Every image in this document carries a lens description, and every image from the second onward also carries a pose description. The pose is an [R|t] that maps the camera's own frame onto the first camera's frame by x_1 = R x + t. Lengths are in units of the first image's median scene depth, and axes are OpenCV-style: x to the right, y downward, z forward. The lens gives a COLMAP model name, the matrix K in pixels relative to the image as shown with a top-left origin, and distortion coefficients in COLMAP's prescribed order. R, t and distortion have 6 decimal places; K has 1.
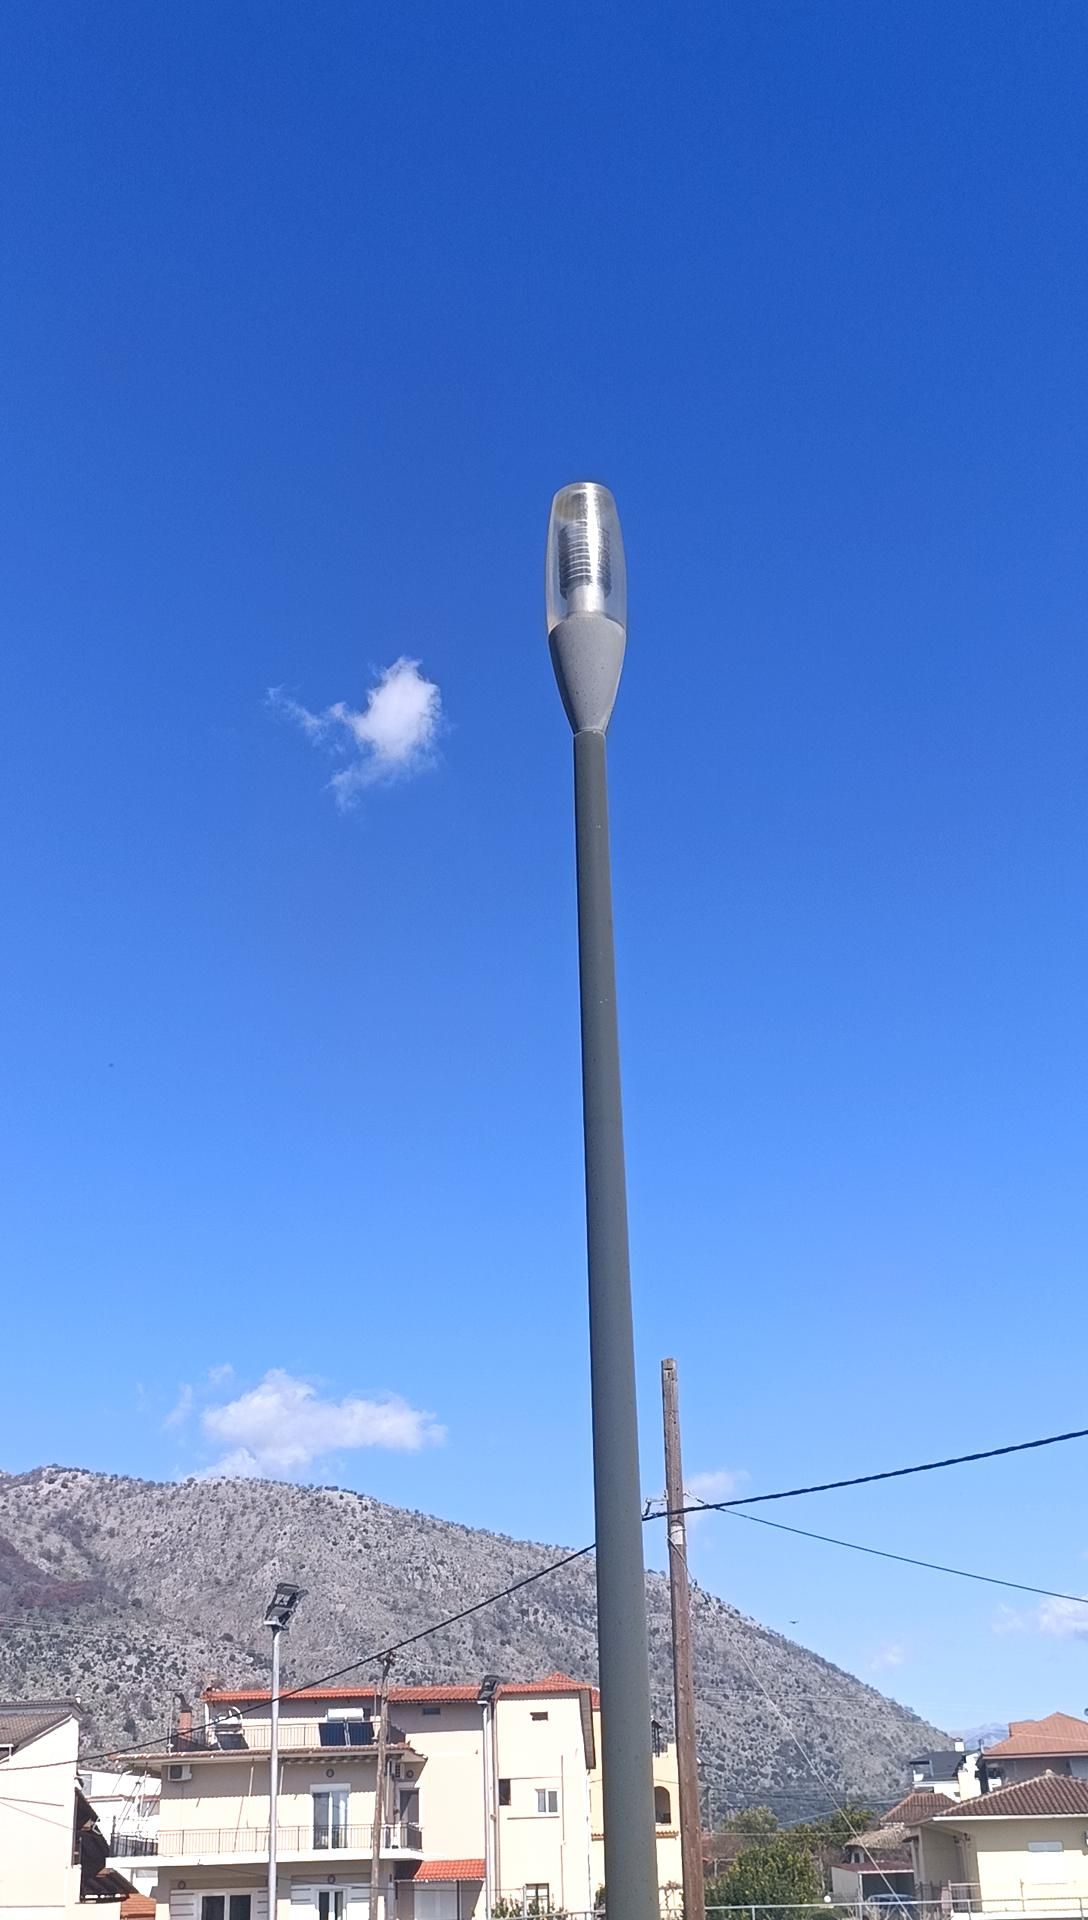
lens RADIAL K [[2072.2, 0, 535.5], [0, 2072.2, 941.2], [0, 0, 1]] dist [-0.008067, 0.000000]
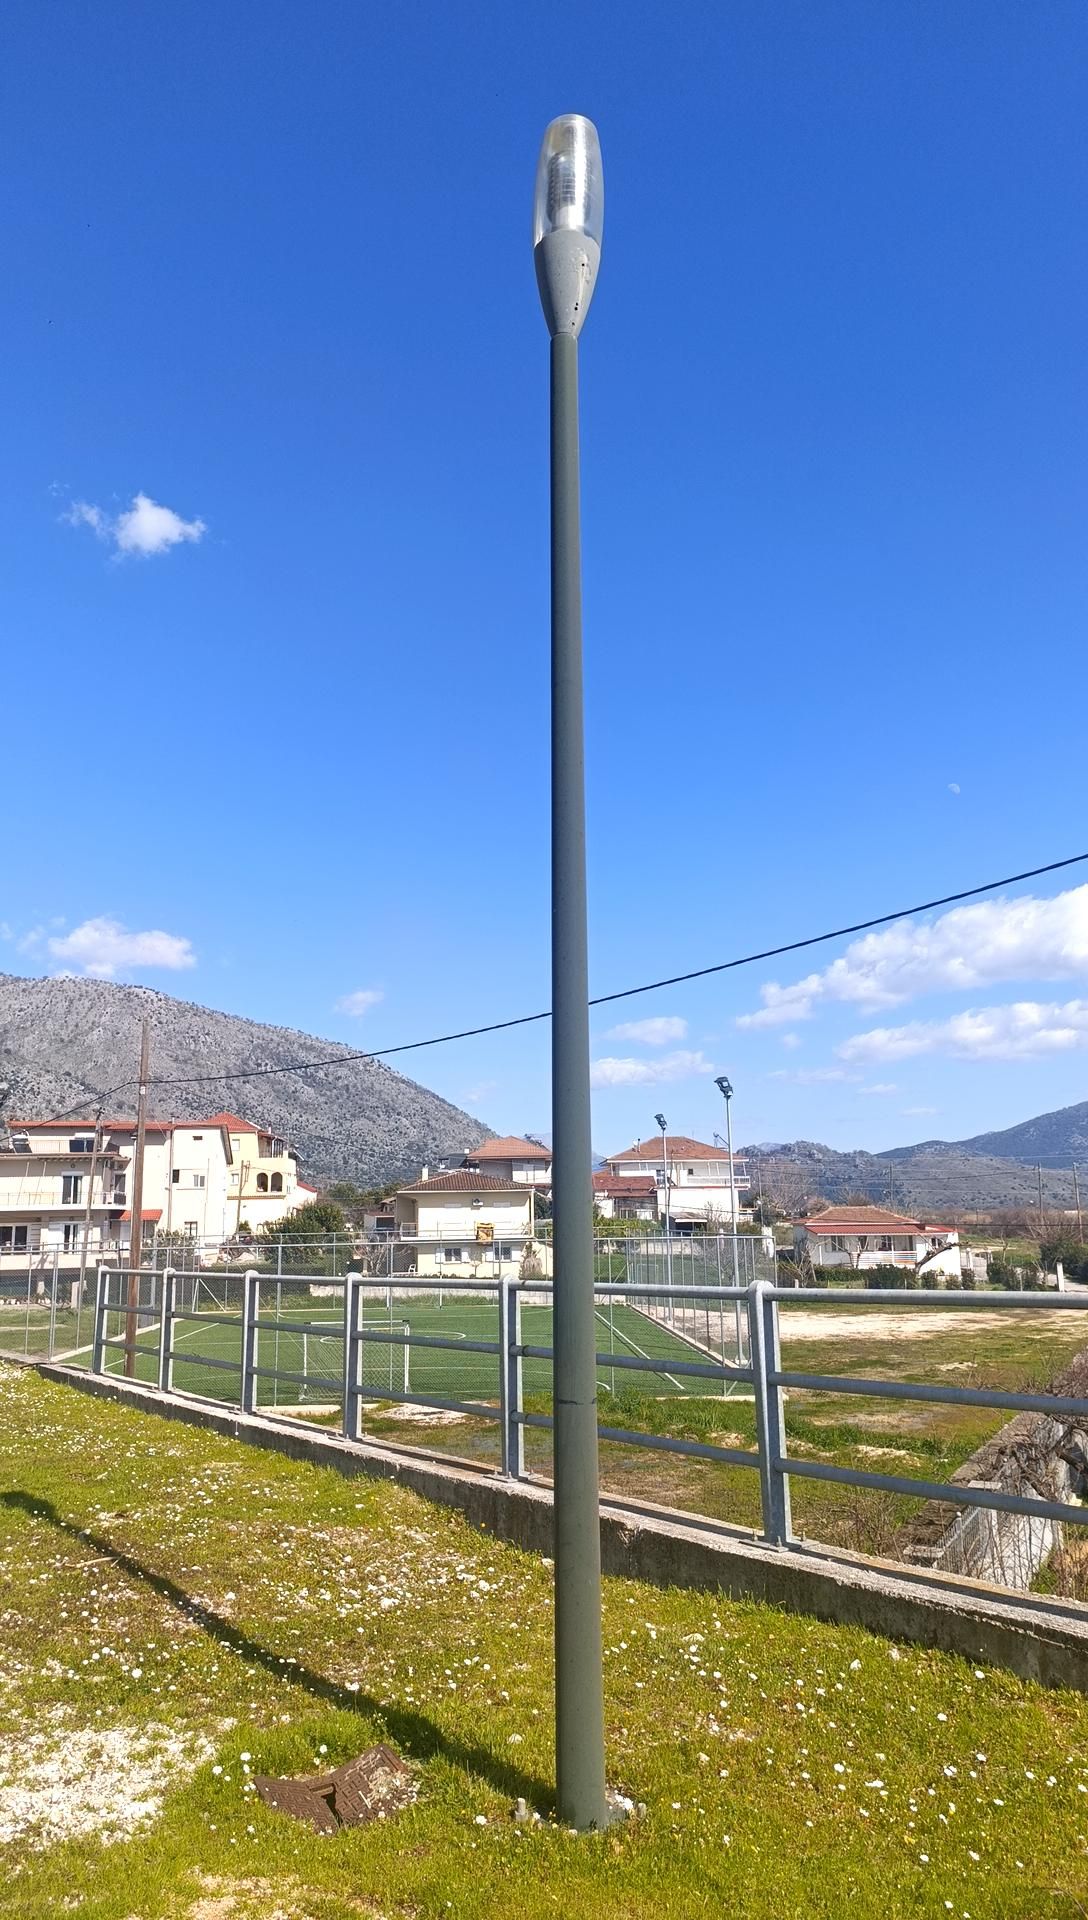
lens RADIAL K [[1303.3, 0, 548.7], [0, 1303.3, 953.1], [0, 0, 1]] dist [0.065644, -0.018612]
pose [[0.978929, 0.050737, 0.197797, 0.073747], [-0.094085, 0.971767, 0.216373, -0.079183], [-0.181234, -0.230424, 0.956064, -0.162247]]
